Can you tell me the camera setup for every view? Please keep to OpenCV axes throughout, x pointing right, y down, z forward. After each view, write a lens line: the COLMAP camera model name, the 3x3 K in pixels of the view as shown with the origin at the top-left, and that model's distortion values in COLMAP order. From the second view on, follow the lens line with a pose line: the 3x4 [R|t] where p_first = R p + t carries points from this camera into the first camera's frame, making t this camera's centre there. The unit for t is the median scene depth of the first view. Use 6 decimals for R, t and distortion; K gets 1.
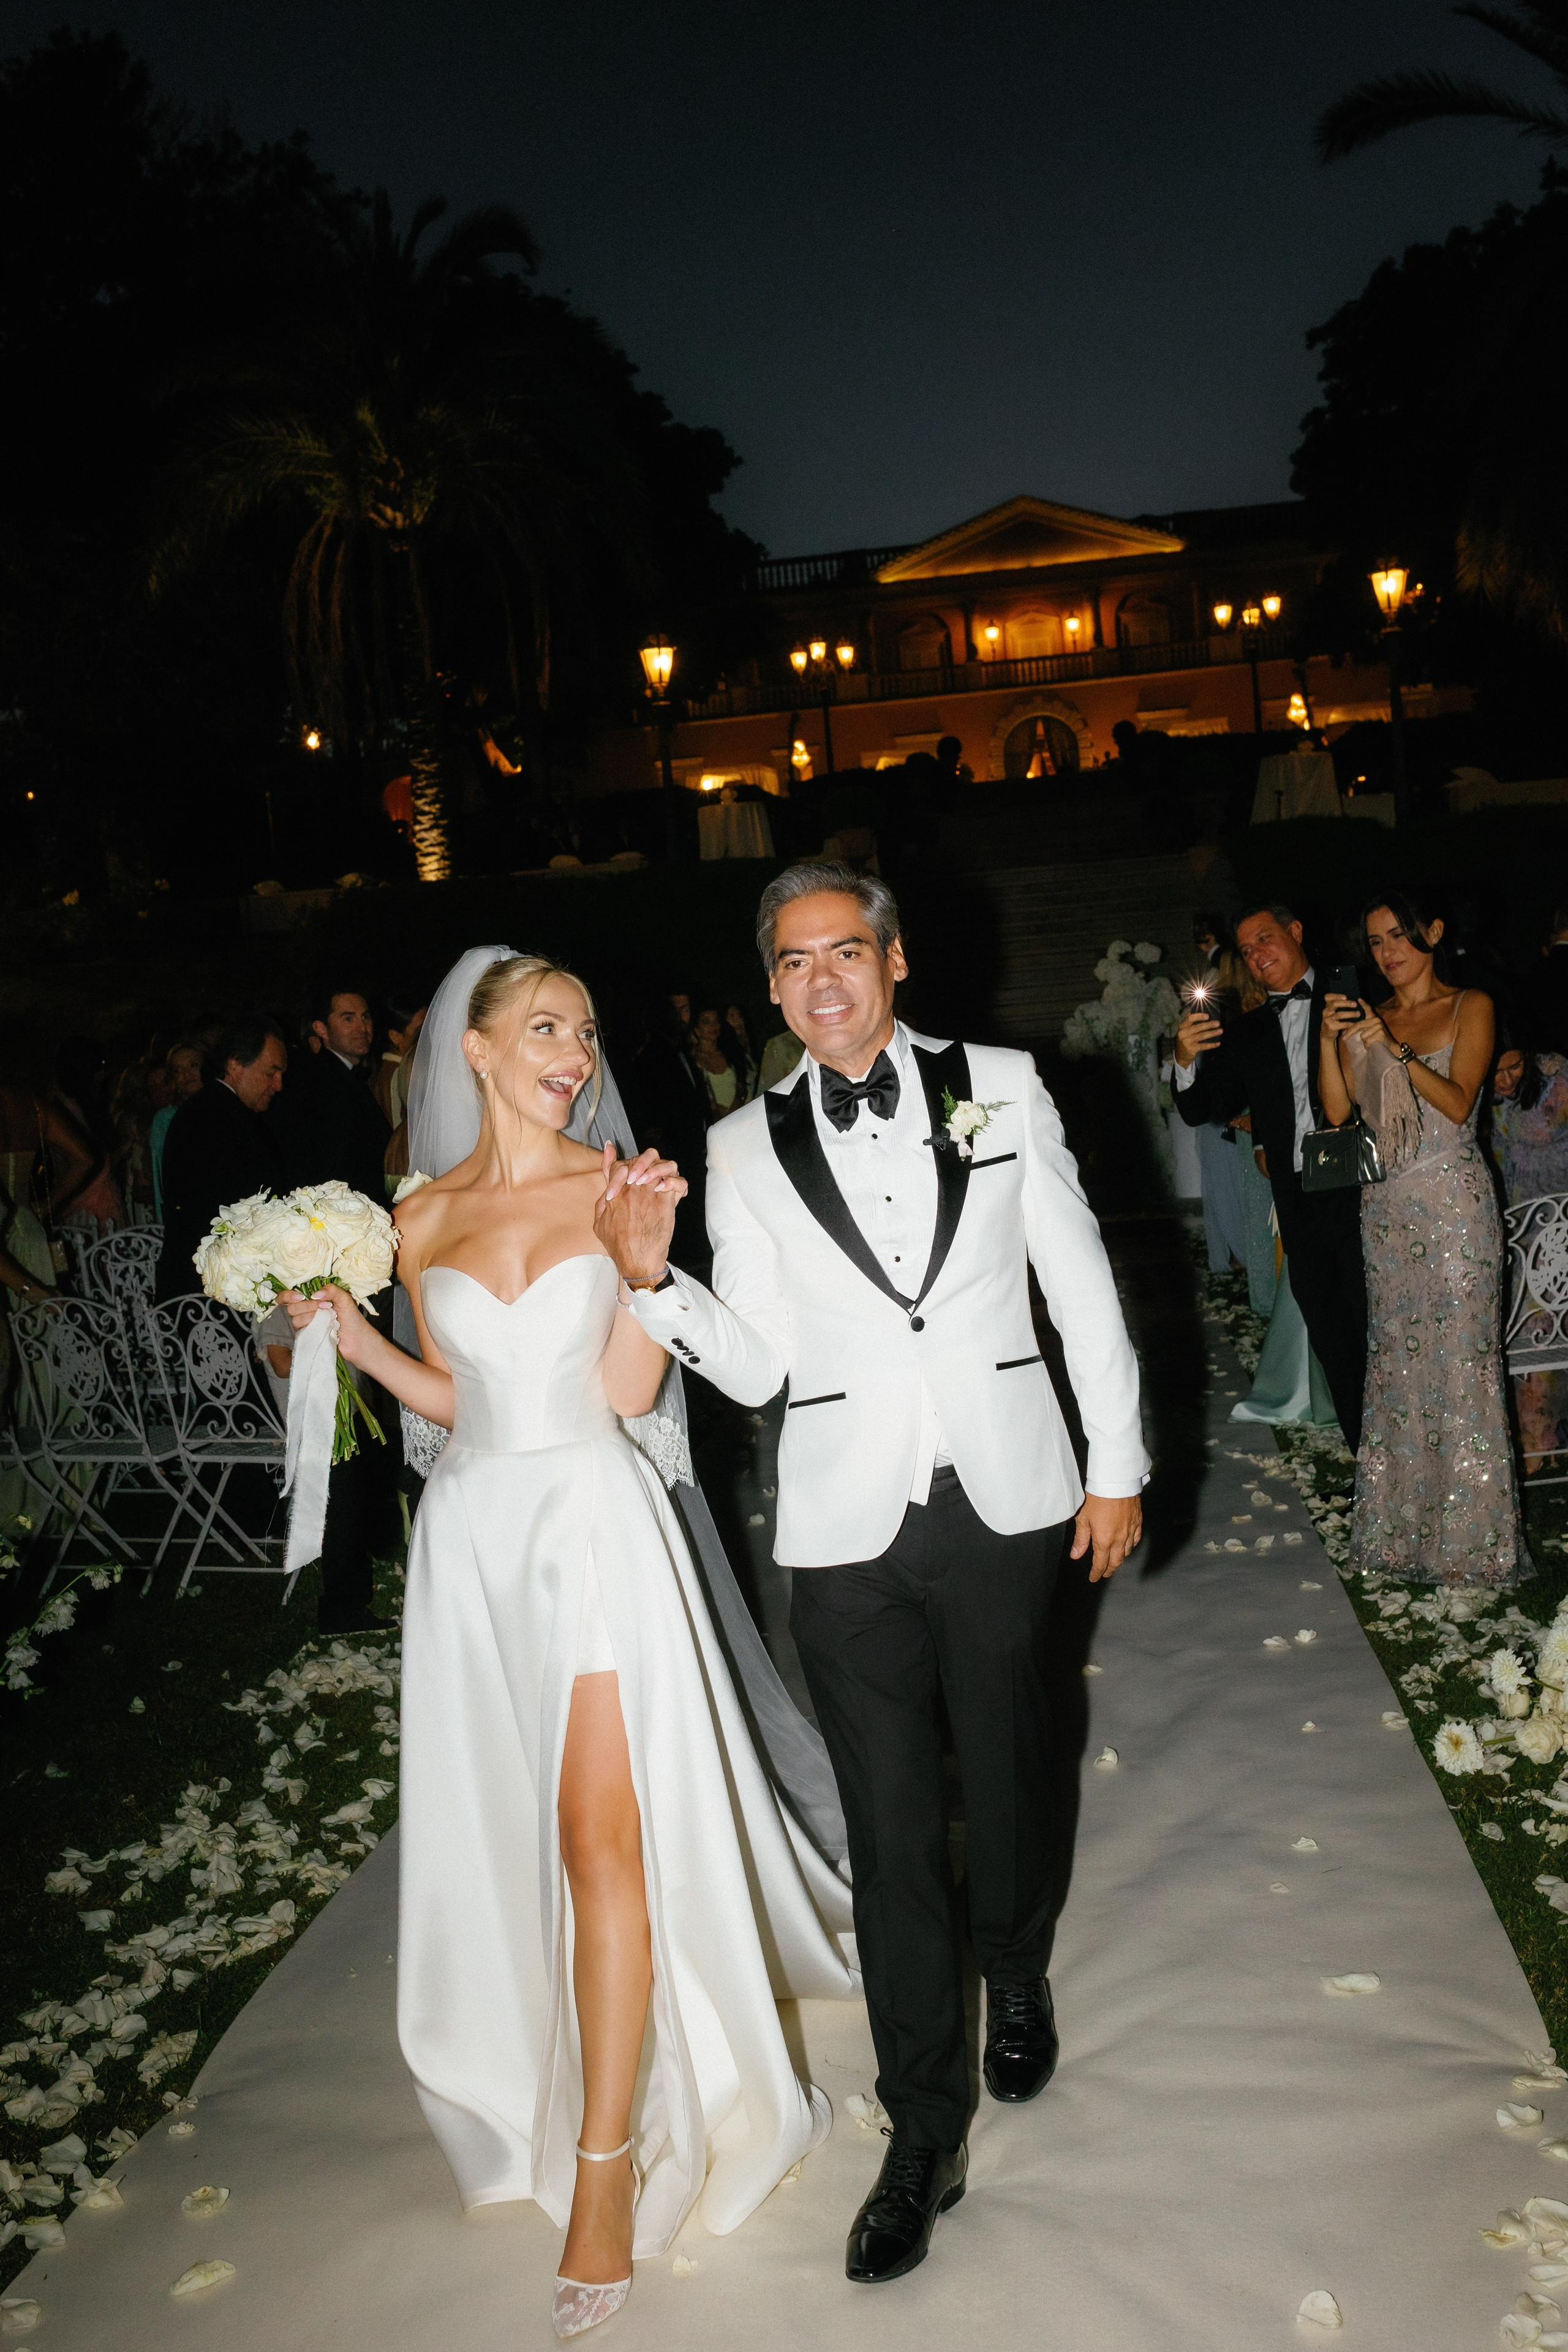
lens RADIAL K [[2229.3, 0, 784.0], [0, 2229.3, 1176.0], [0, 0, 1]] dist [0.011419, -0.021573]
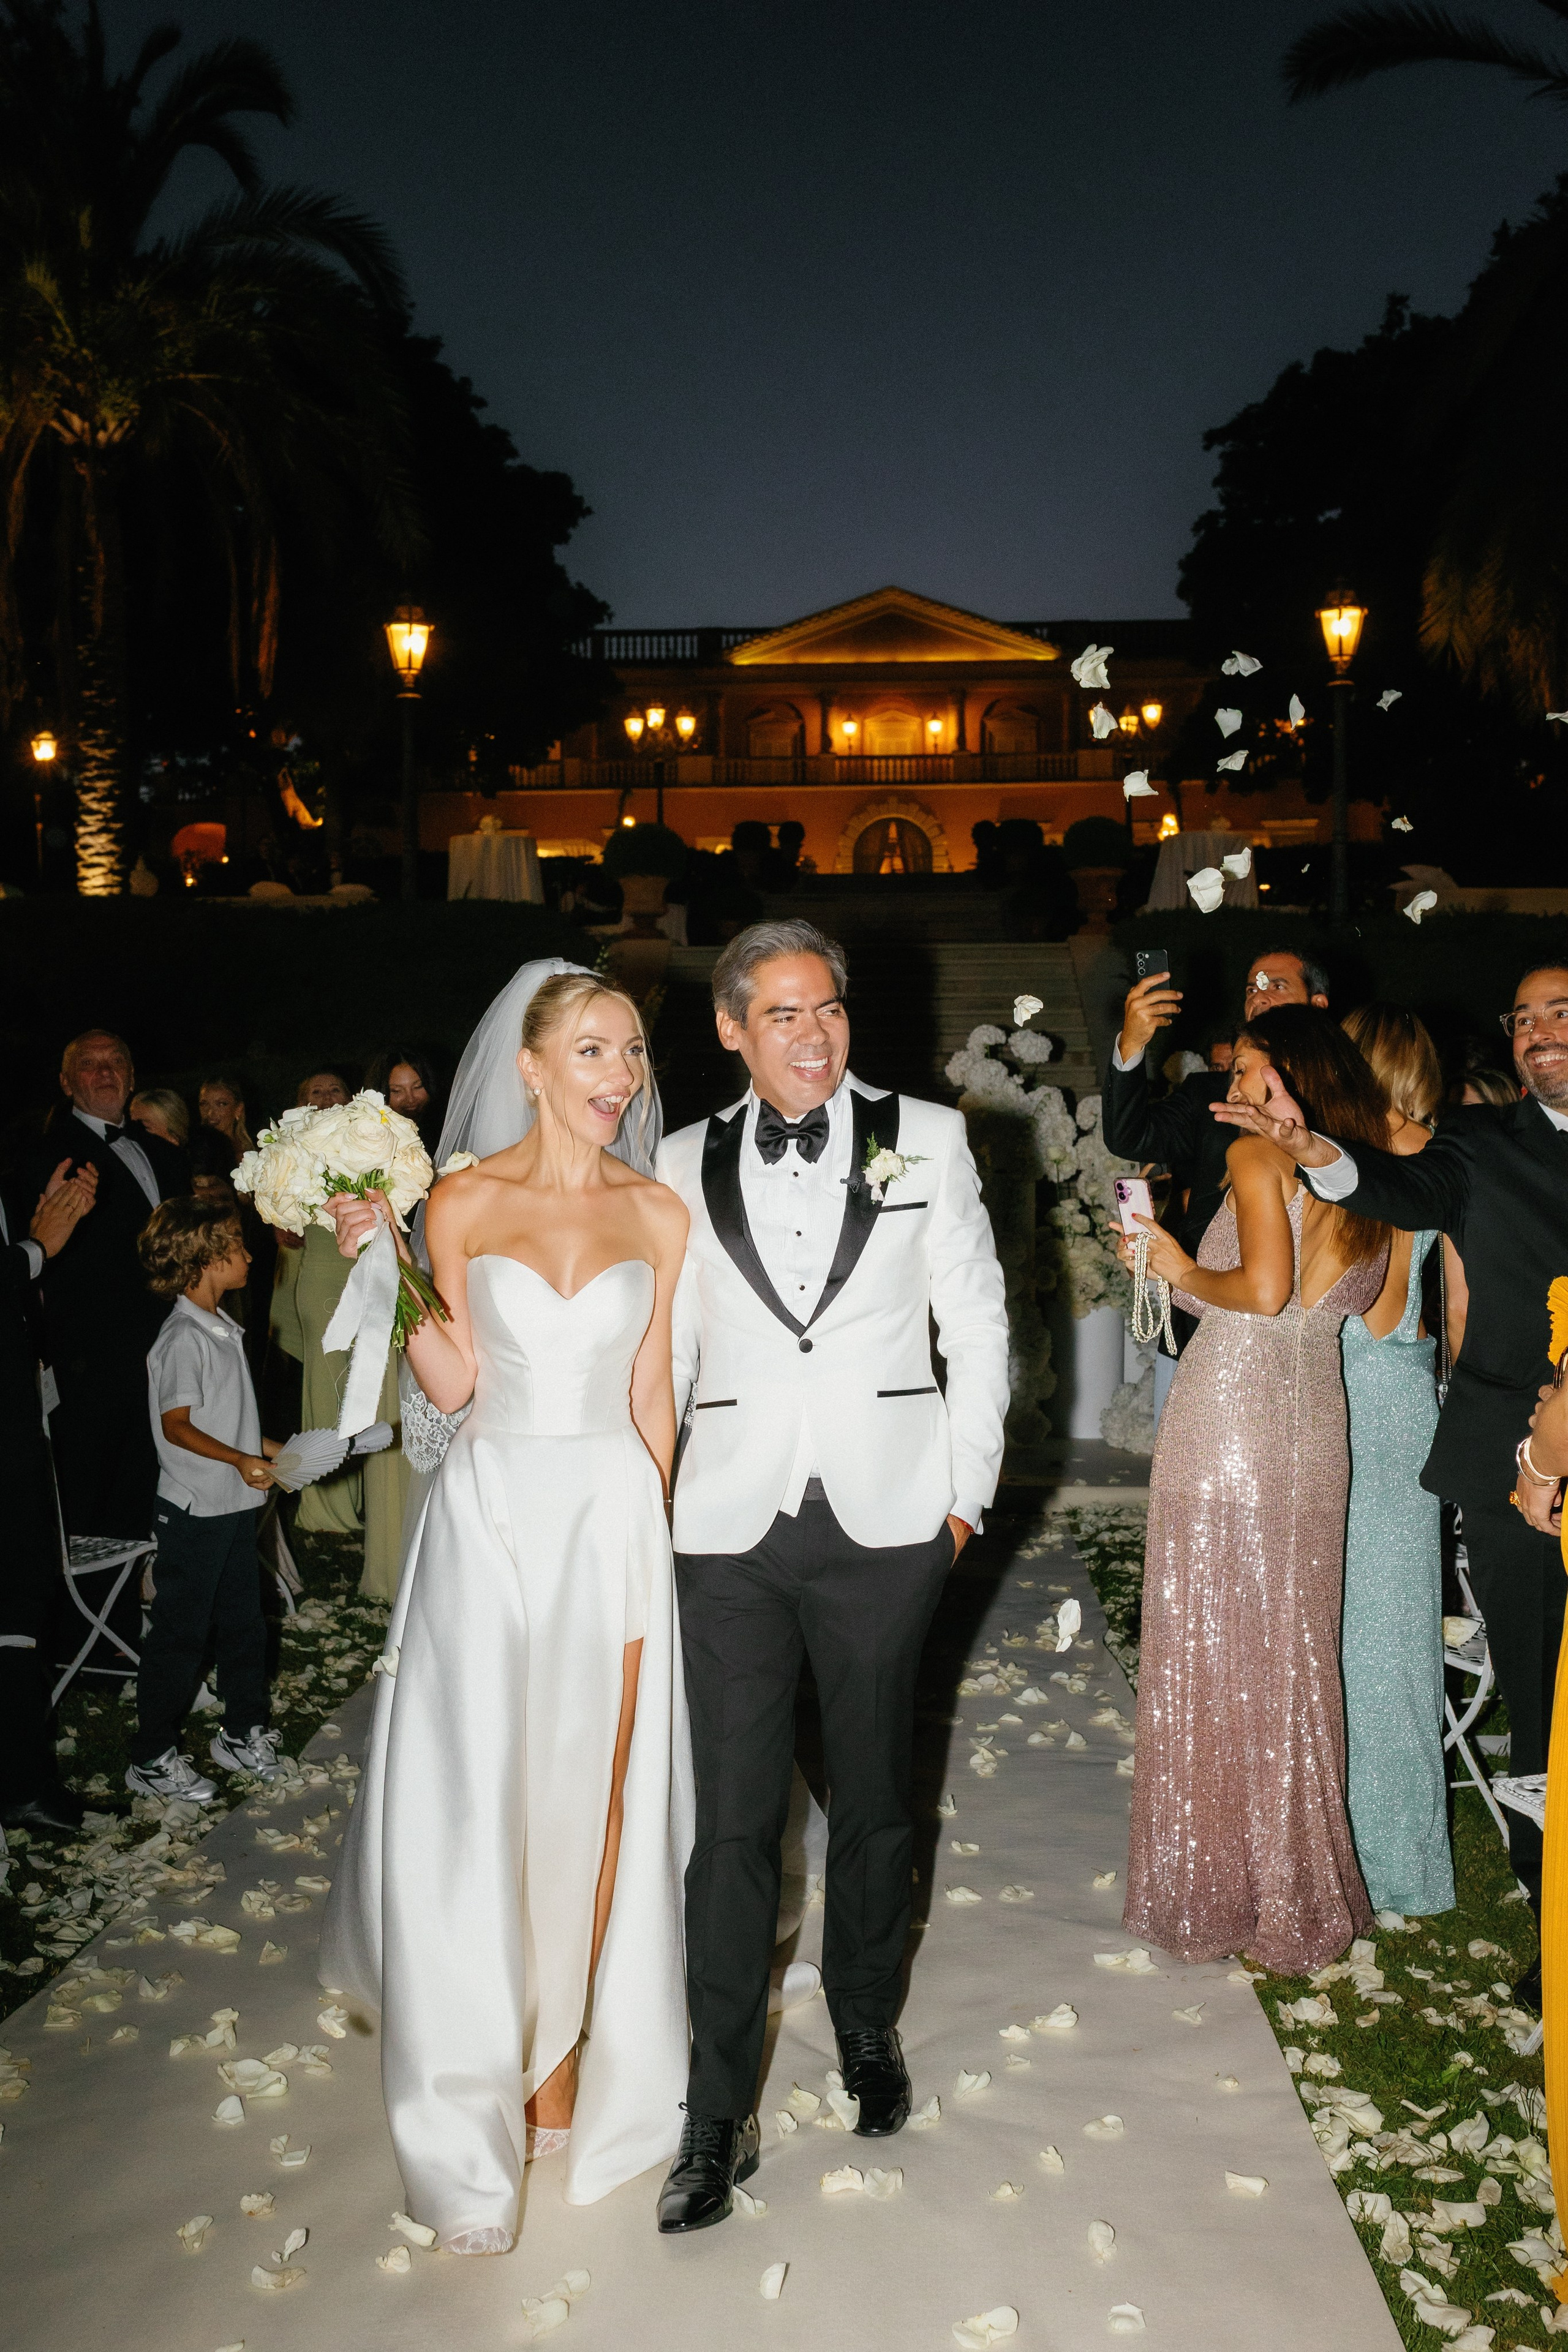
lens RADIAL K [[2229.3, 0, 784.0], [0, 2229.3, 1176.0], [0, 0, 1]] dist [0.011419, -0.021573]
pose [[0.994295, 0.075869, 0.074978, 0.011786], [-0.072072, 0.996037, -0.052118, -0.006105], [-0.078635, 0.046416, 0.995822, 0.092022]]
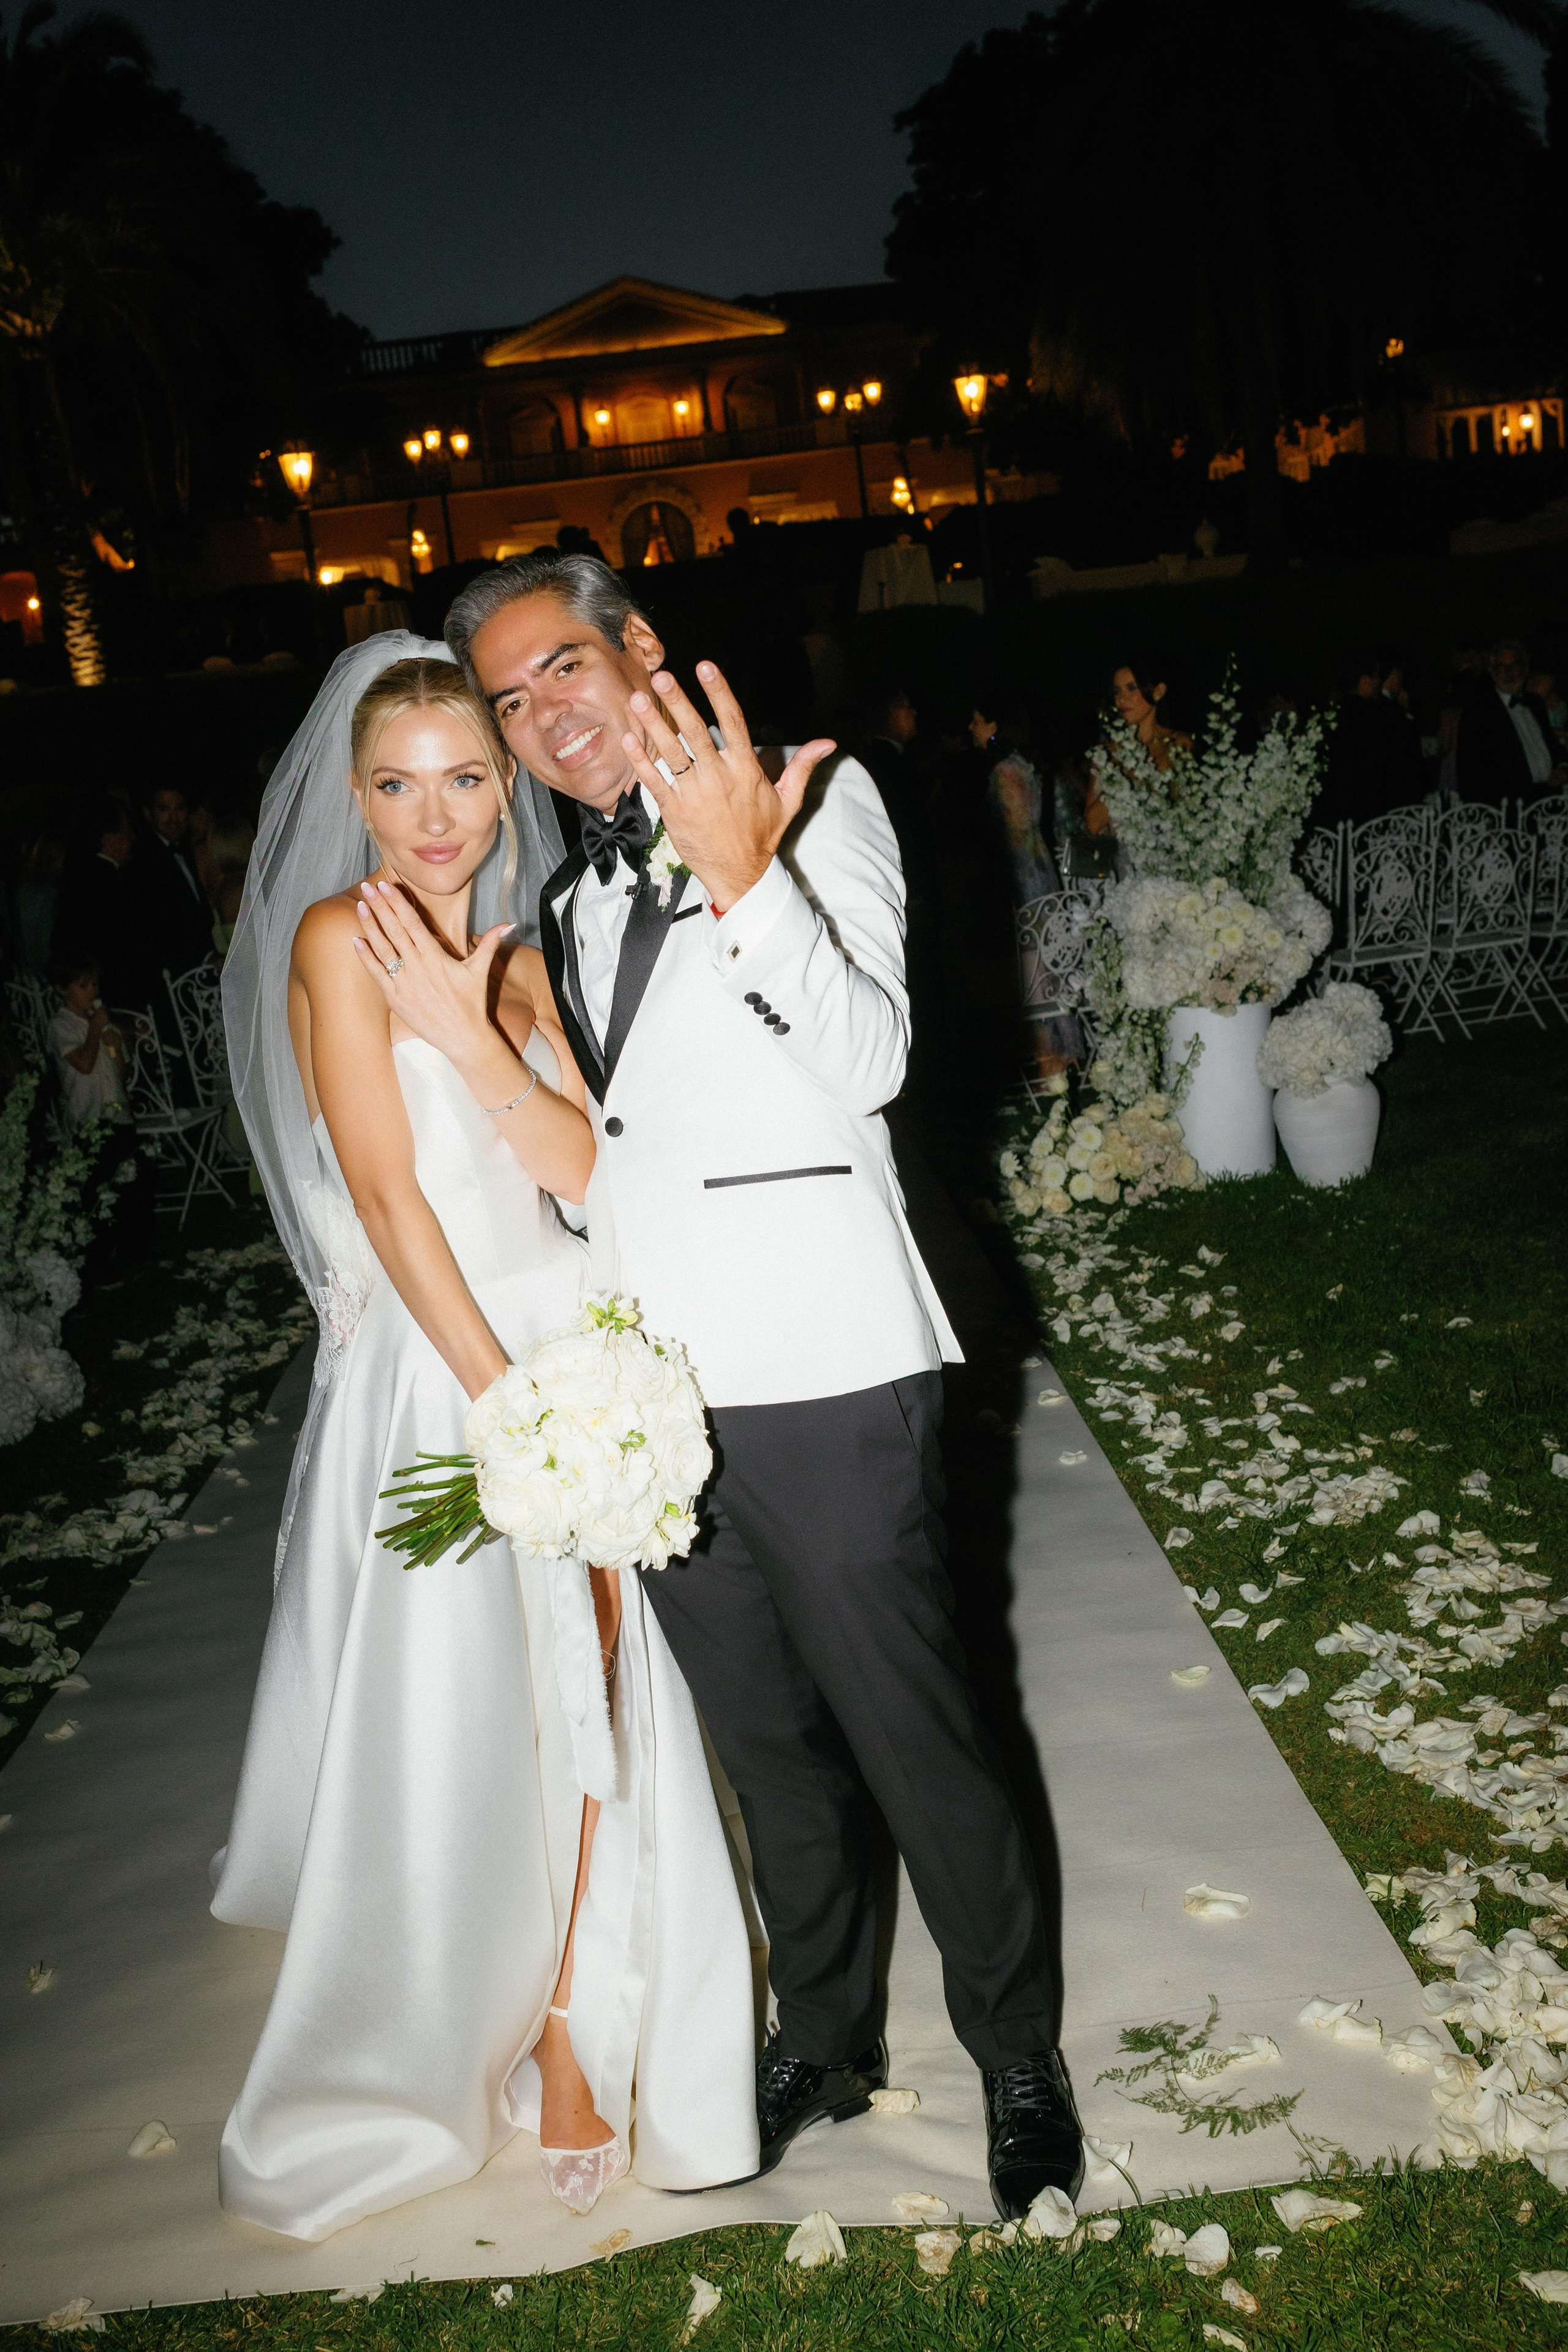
lens RADIAL K [[2234.9, 0, 784.0], [0, 2234.9, 1176.0], [0, 0, 1]] dist [0.005050, -0.001218]
pose [[0.985596, -0.061485, 0.157543, -0.006912], [0.046603, 0.994244, 0.096474, 0.004068], [-0.162567, -0.087742, 0.982788, -0.040437]]
